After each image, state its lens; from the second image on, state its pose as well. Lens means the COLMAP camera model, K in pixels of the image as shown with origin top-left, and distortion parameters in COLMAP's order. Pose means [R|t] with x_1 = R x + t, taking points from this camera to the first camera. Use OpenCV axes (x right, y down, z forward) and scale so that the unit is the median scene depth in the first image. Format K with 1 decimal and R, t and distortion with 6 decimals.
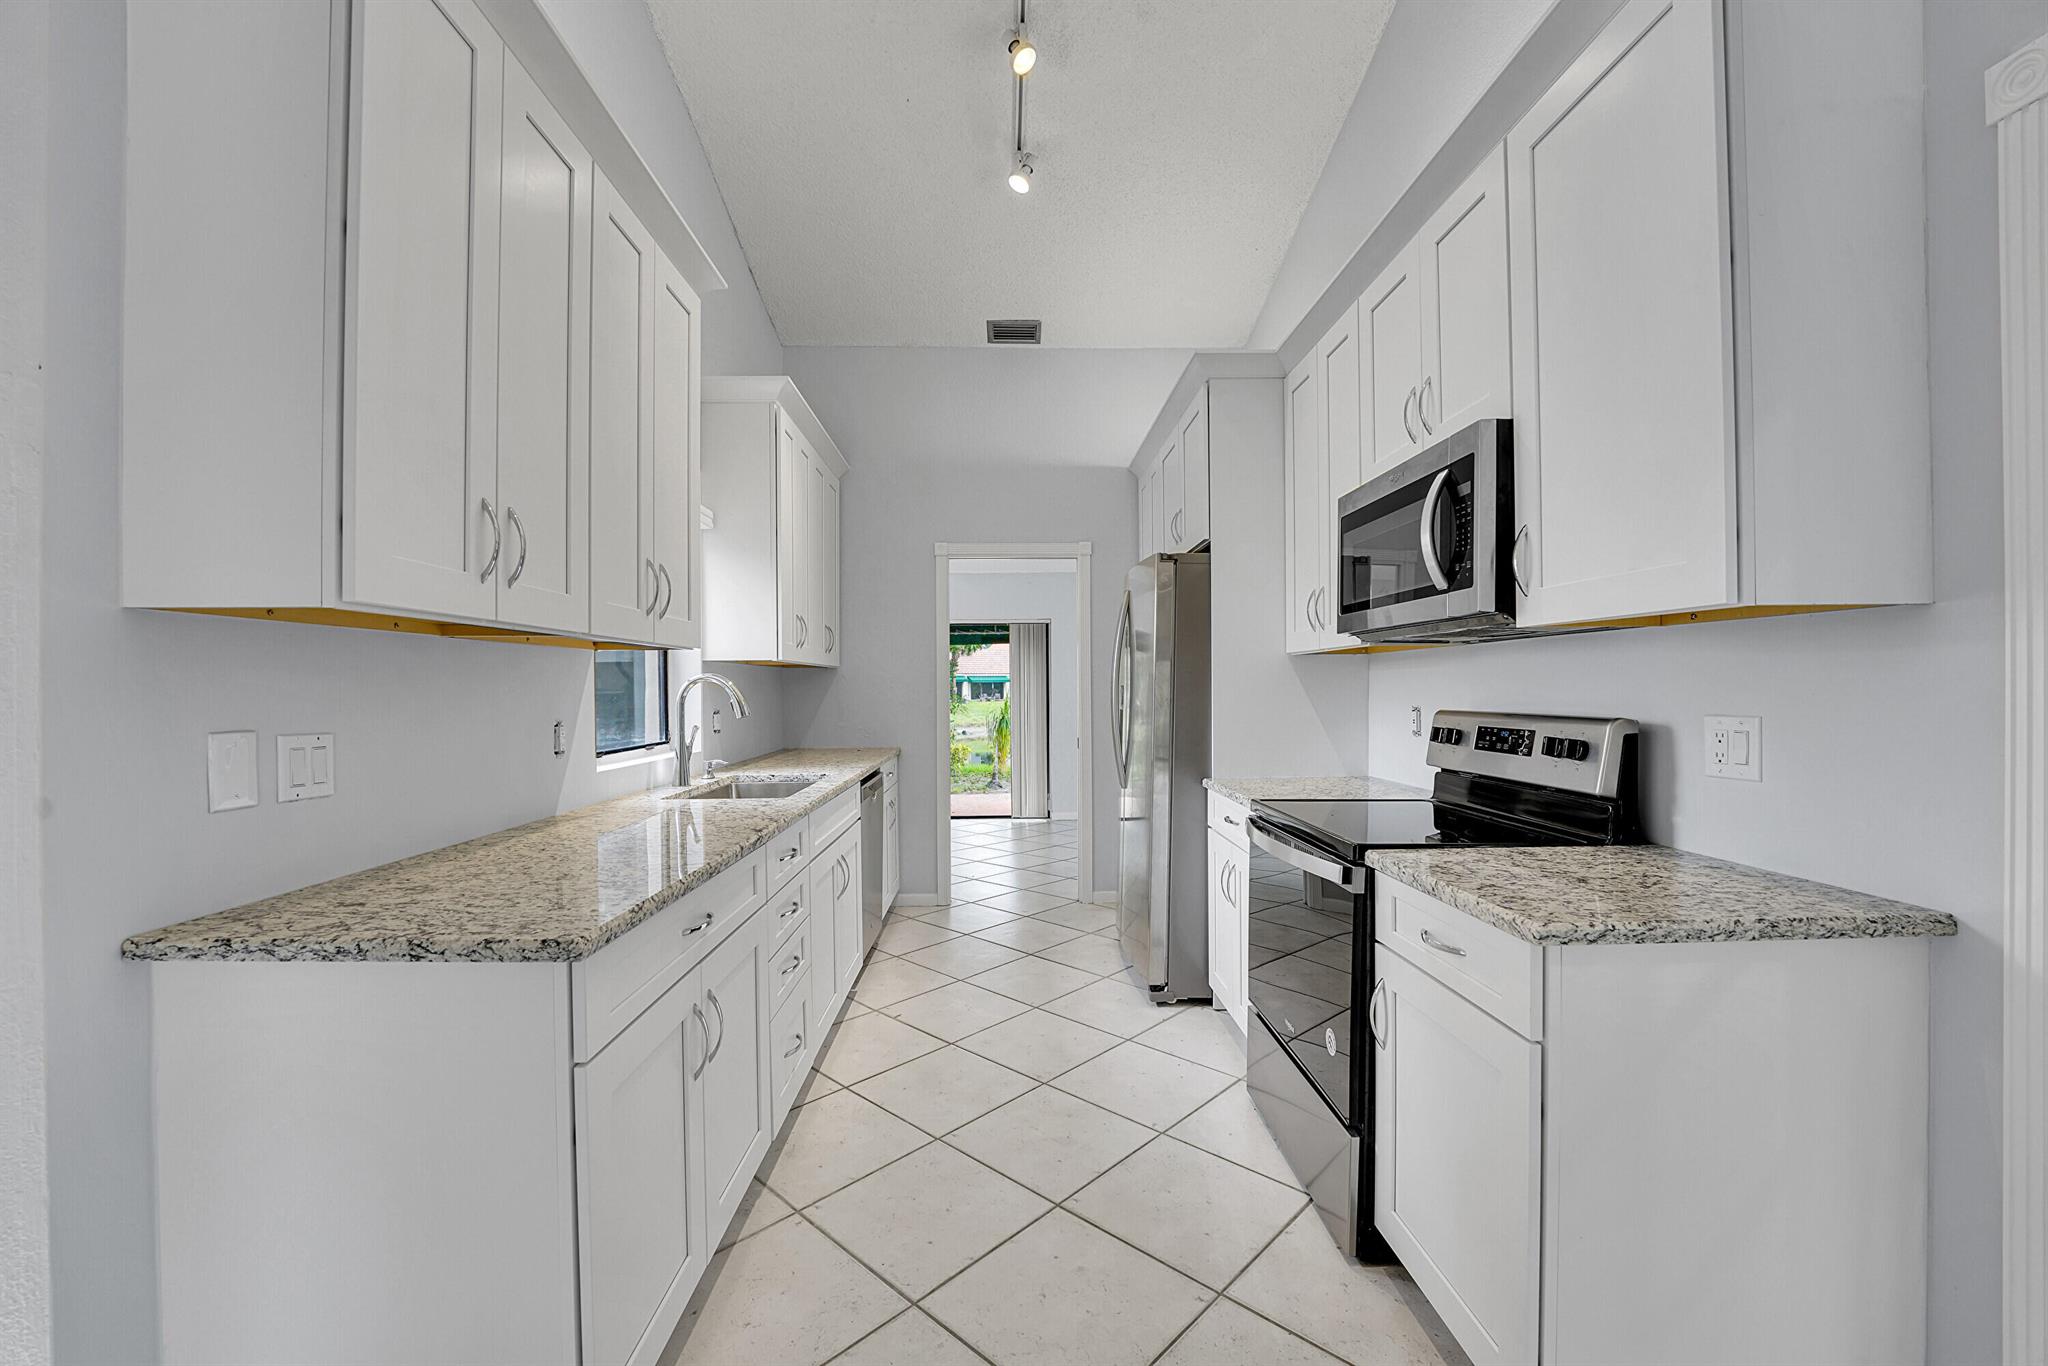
lens RADIAL K [[832.2, 0, 1016.6], [0, 832.2, 691.3], [0, 0, 1]] dist [-0.029202, 0.003829]
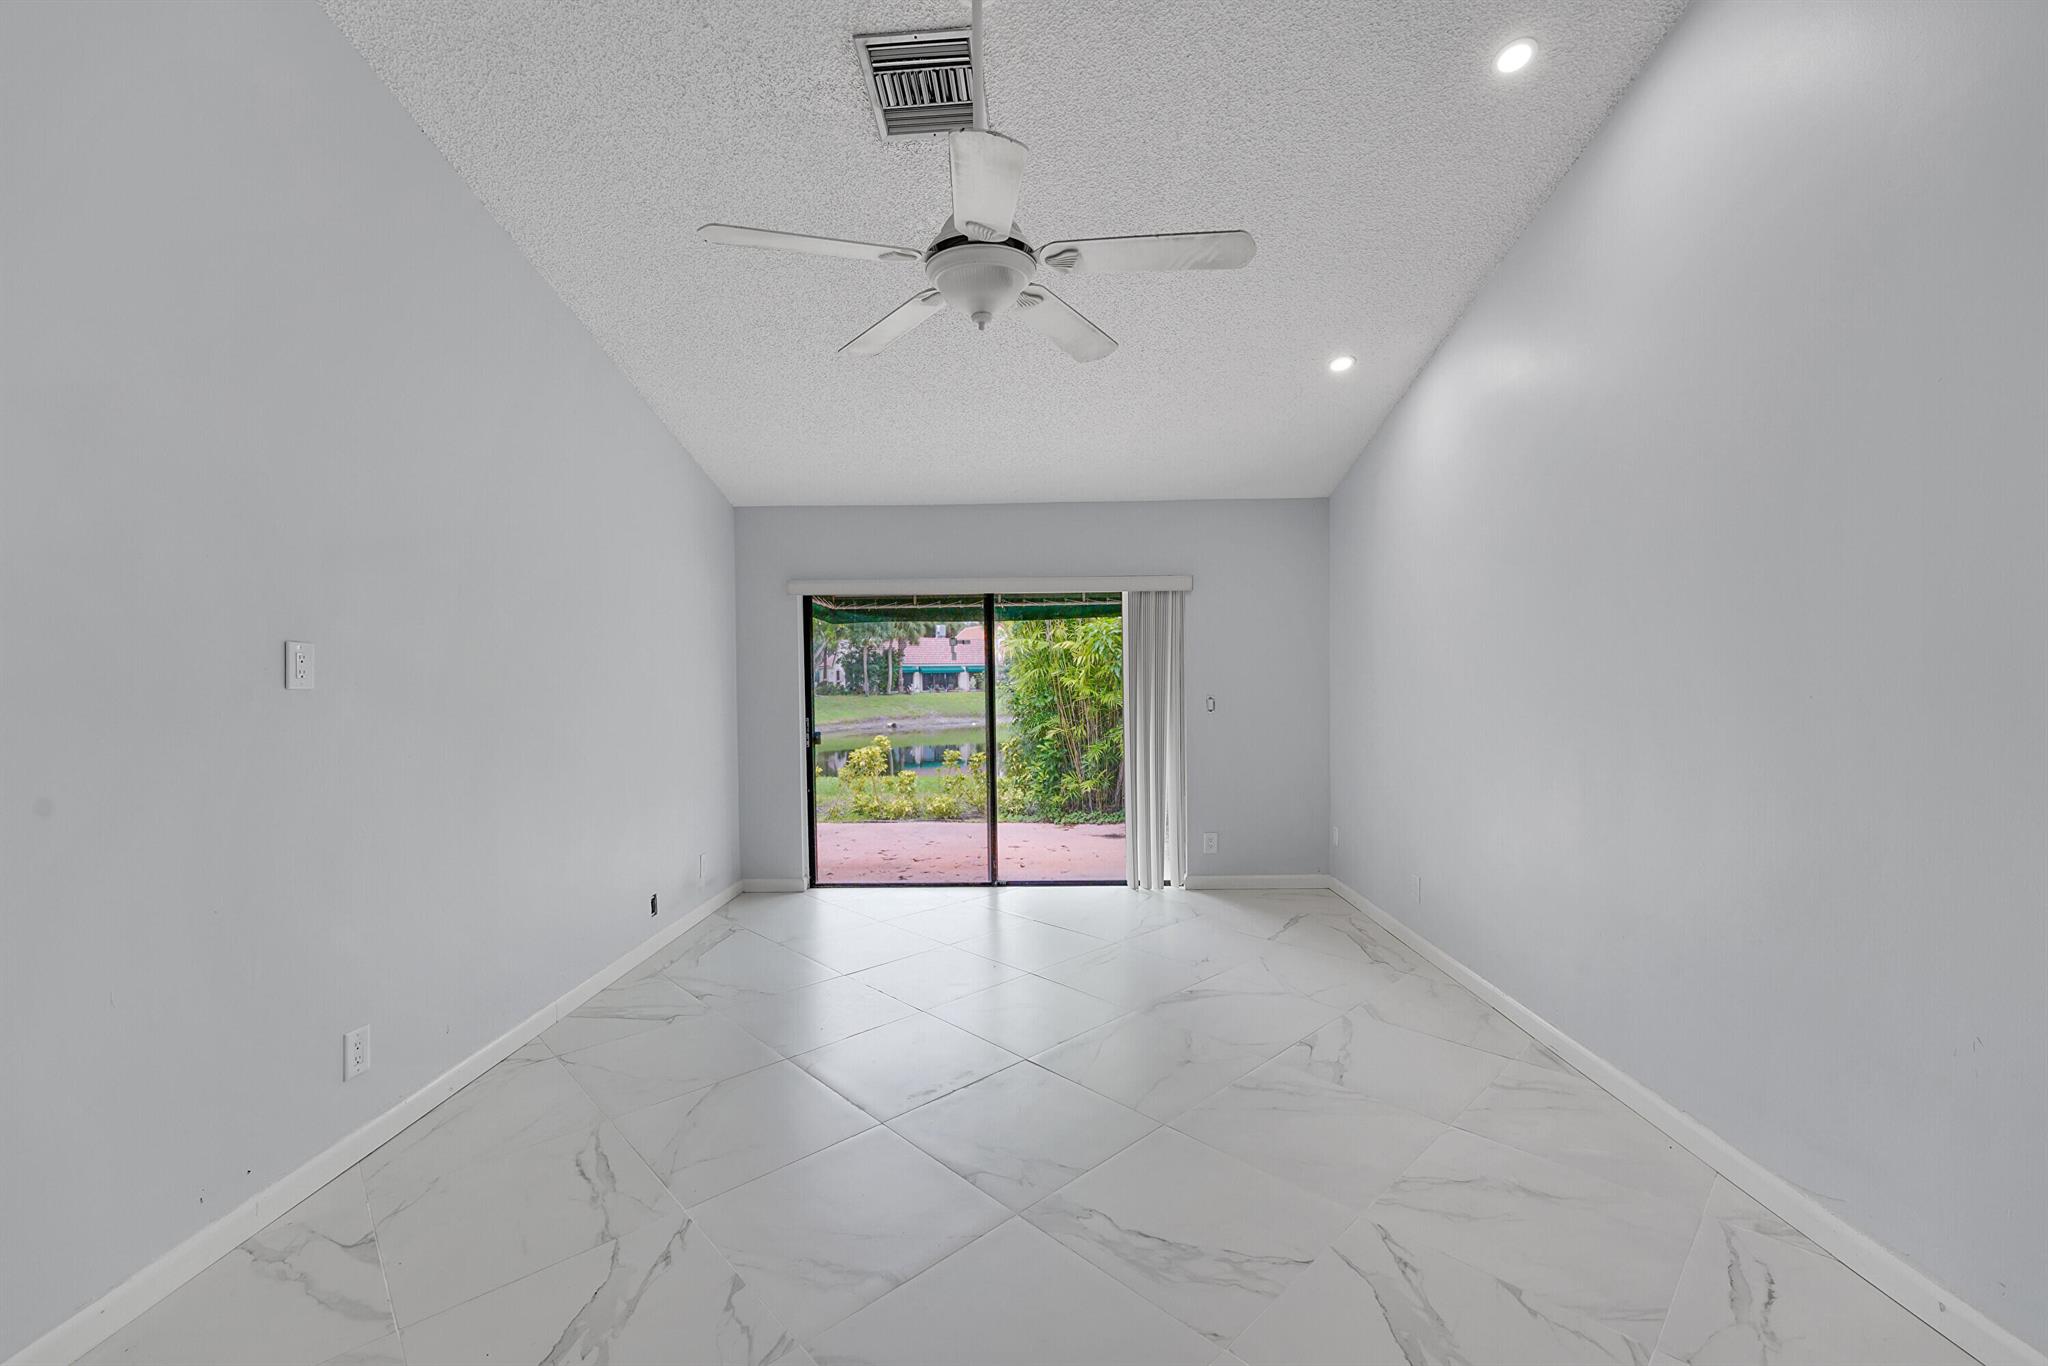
lens RADIAL K [[832.2, 0, 1015.1], [0, 832.2, 689.7], [0, 0, 1]] dist [-0.029202, 0.003829]
pose [[0.997587, -0.007598, 0.069010, -0.363675], [0.006887, 0.999921, 0.010536, -0.022222], [-0.069085, -0.010035, 0.997560, 0.944422]]
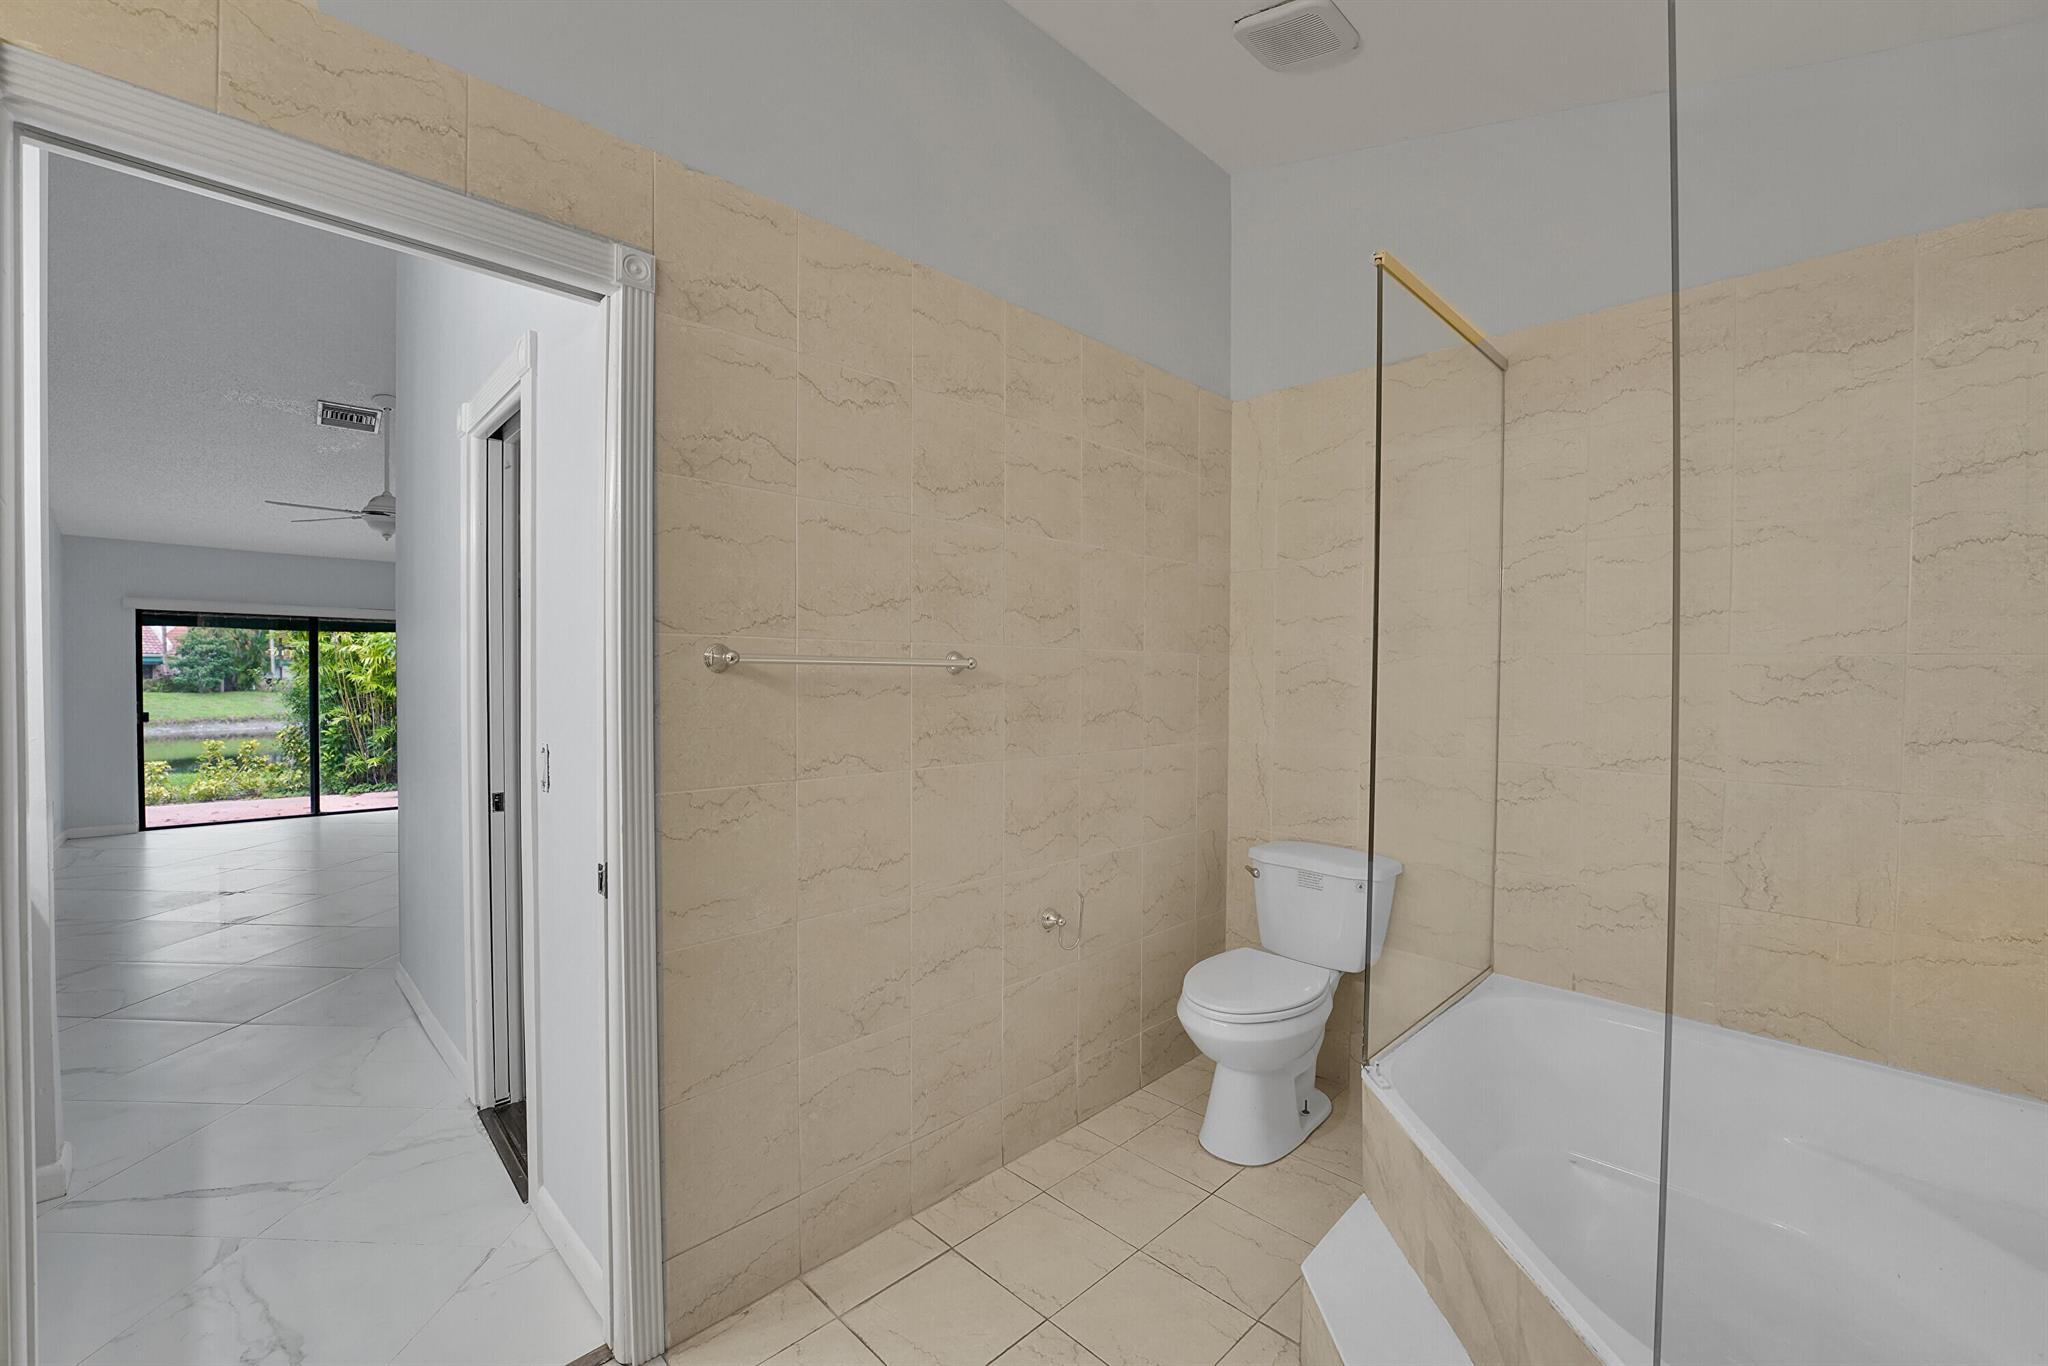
lens RADIAL K [[832.2, 0, 1015.3], [0, 832.2, 687.1], [0, 0, 1]] dist [-0.029202, 0.003829]
pose [[0.645494, 0.001250, 0.763764, -0.828522], [-0.006743, 0.999969, 0.004063, -0.013041], [-0.763735, -0.007773, 0.645483, -0.612705]]
